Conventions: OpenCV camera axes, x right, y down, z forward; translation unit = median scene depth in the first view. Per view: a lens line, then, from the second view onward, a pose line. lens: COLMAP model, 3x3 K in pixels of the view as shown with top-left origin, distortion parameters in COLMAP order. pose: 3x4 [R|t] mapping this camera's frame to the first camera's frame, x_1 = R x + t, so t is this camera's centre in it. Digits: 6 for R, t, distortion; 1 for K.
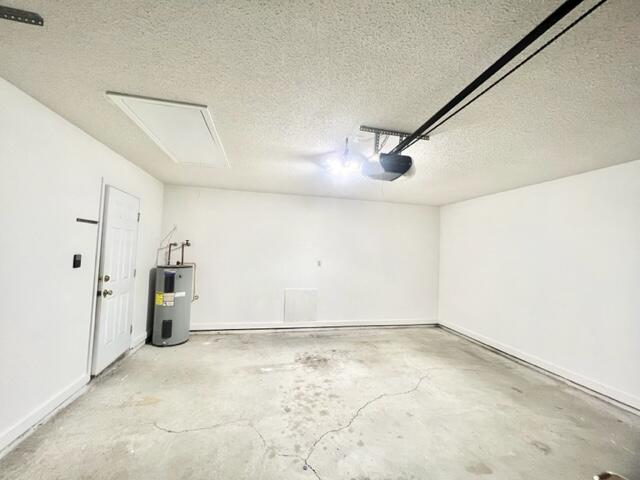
lens RADIAL K [[255.3, 0, 320.0], [0, 255.3, 240.0], [0, 0, 1]] dist [-0.001067, -0.000102]
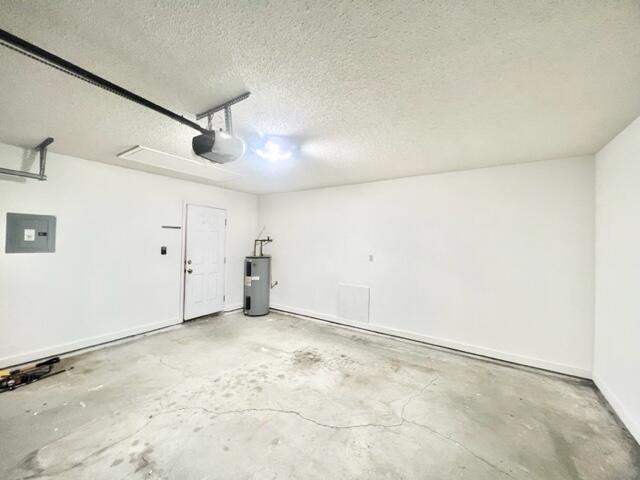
lens RADIAL K [[254.9, 0, 320.0], [0, 254.9, 240.0], [0, 0, 1]] dist [0.000932, 0.000158]
pose [[0.689818, -0.029974, -0.723362, 0.718514], [0.037808, 0.999271, -0.005351, 0.040127], [0.722994, -0.023658, 0.690449, 0.384907]]
